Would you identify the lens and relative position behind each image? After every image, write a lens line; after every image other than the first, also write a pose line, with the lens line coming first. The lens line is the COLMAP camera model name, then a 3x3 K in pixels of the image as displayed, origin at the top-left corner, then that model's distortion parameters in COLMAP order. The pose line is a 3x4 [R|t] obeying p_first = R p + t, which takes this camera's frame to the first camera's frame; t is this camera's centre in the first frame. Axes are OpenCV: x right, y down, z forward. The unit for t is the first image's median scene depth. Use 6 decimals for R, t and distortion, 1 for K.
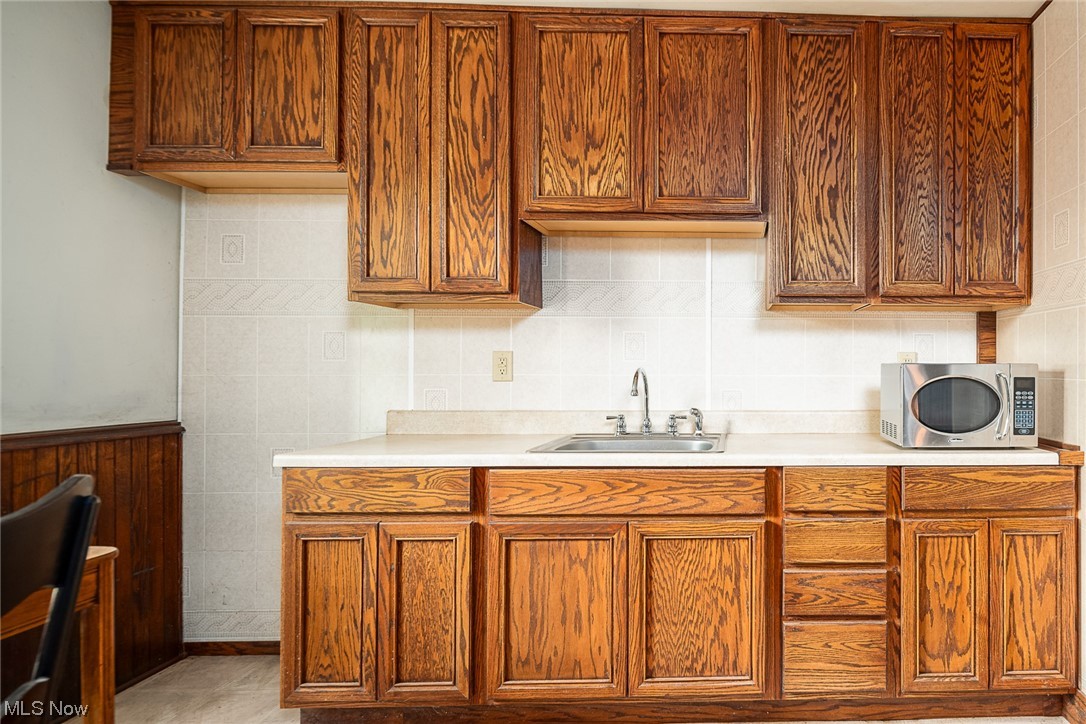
lens RADIAL K [[502.9, 0, 543.0], [0, 502.9, 362.0], [0, 0, 1]] dist [-0.014995, -0.000068]
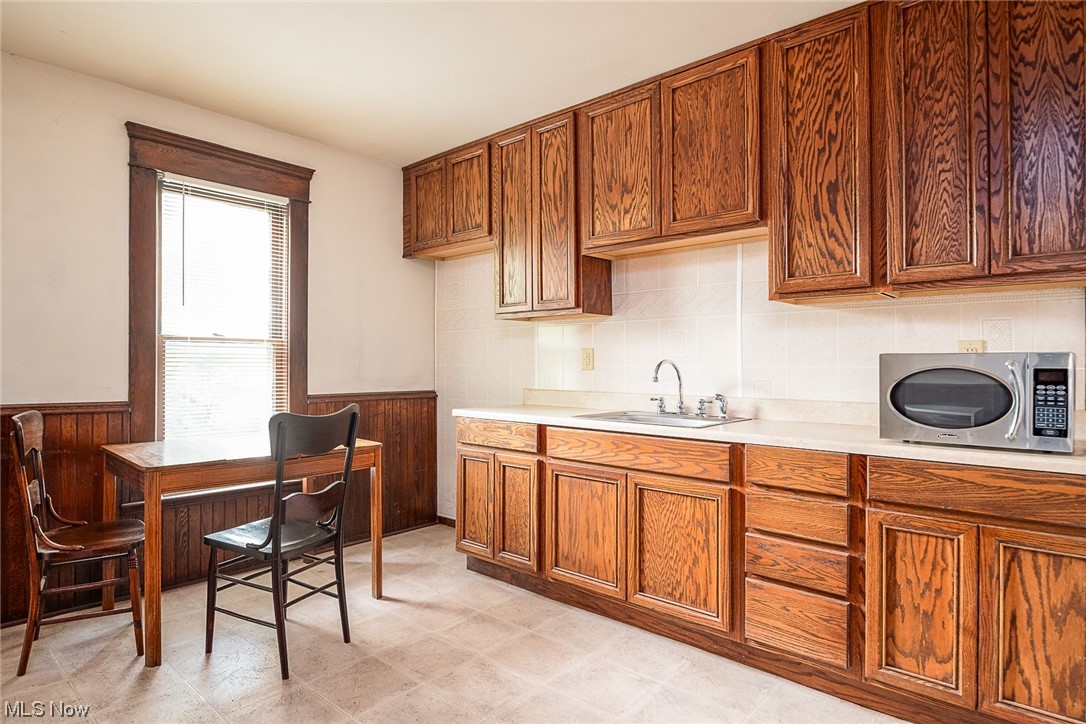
lens RADIAL K [[602.2, 0, 543.0], [0, 602.2, 362.0], [0, 0, 1]] dist [-0.036851, 0.000253]
pose [[0.733645, -0.003086, -0.679526, 1.037532], [0.009518, 0.999938, 0.005734, 0.006210], [0.679467, -0.010674, 0.733629, -0.322691]]
